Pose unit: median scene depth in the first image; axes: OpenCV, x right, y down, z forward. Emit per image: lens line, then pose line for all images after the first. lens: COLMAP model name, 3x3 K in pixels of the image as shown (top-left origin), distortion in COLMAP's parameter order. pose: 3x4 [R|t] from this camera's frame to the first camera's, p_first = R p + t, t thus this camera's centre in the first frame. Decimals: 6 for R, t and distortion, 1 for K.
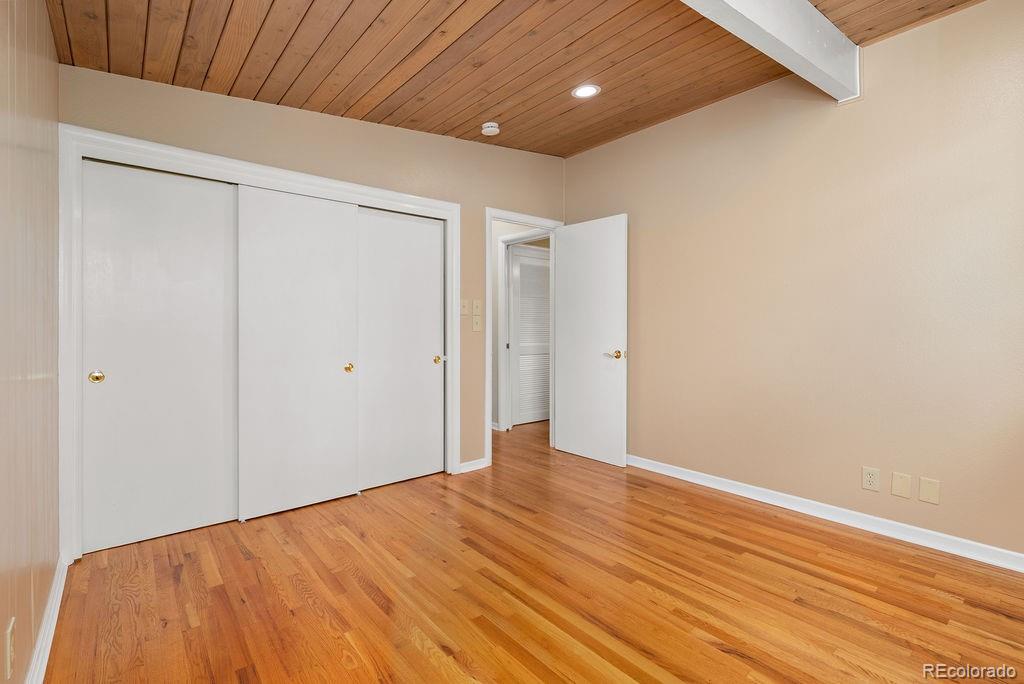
lens RADIAL K [[471.8, 0, 511.3], [0, 471.8, 336.5], [0, 0, 1]] dist [0.001247, -0.000027]
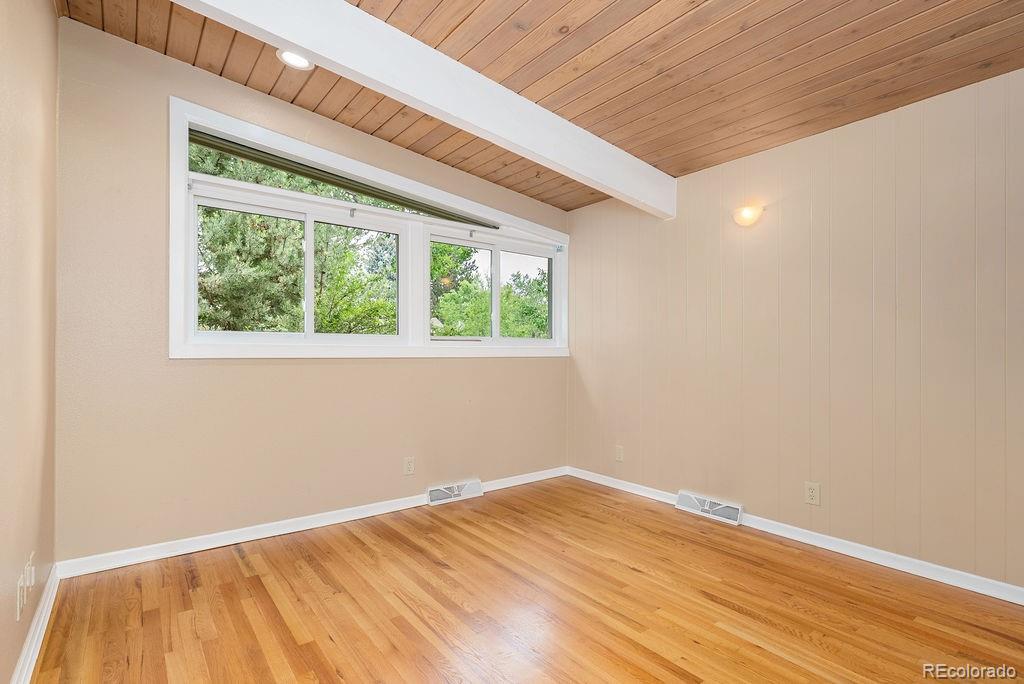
lens RADIAL K [[501.7, 0, 512.6], [0, 501.7, 344.3], [0, 0, 1]] dist [0.000275, 0.000093]
pose [[-0.999063, -0.002949, 0.043167, 0.152118], [-0.002704, 0.999980, 0.005728, -0.031516], [-0.043183, 0.005605, -0.999051, 2.153364]]
